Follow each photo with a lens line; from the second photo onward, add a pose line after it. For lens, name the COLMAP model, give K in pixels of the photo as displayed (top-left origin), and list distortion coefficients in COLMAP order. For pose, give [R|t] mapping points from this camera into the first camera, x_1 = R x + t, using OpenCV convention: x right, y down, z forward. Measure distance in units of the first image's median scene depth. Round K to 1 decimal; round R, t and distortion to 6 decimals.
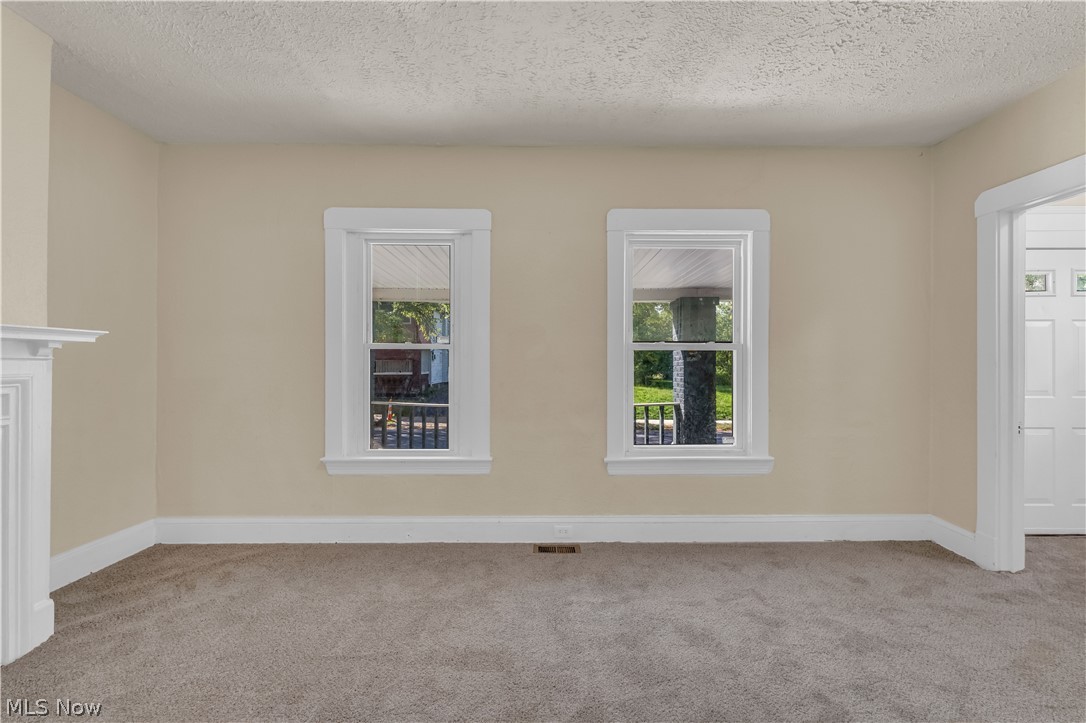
lens RADIAL K [[429.5, 0, 535.0], [0, 429.5, 365.0], [0, 0, 1]] dist [0.001164, 0.000196]
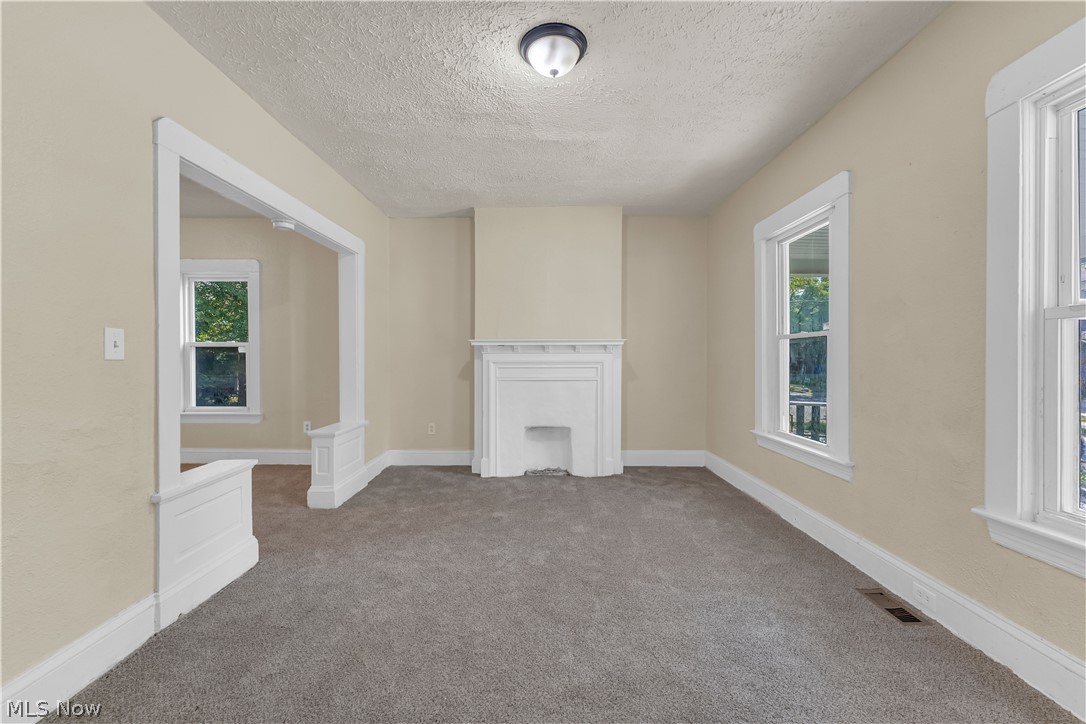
lens RADIAL K [[442.9, 0, 554.5], [0, 442.9, 361.9], [0, 0, 1]] dist [-0.008546, -0.000064]
pose [[0.022660, 0.009250, -0.999700, 0.798633], [0.003844, 0.999949, 0.009339, 0.007965], [0.999736, -0.004055, 0.022623, 0.429382]]
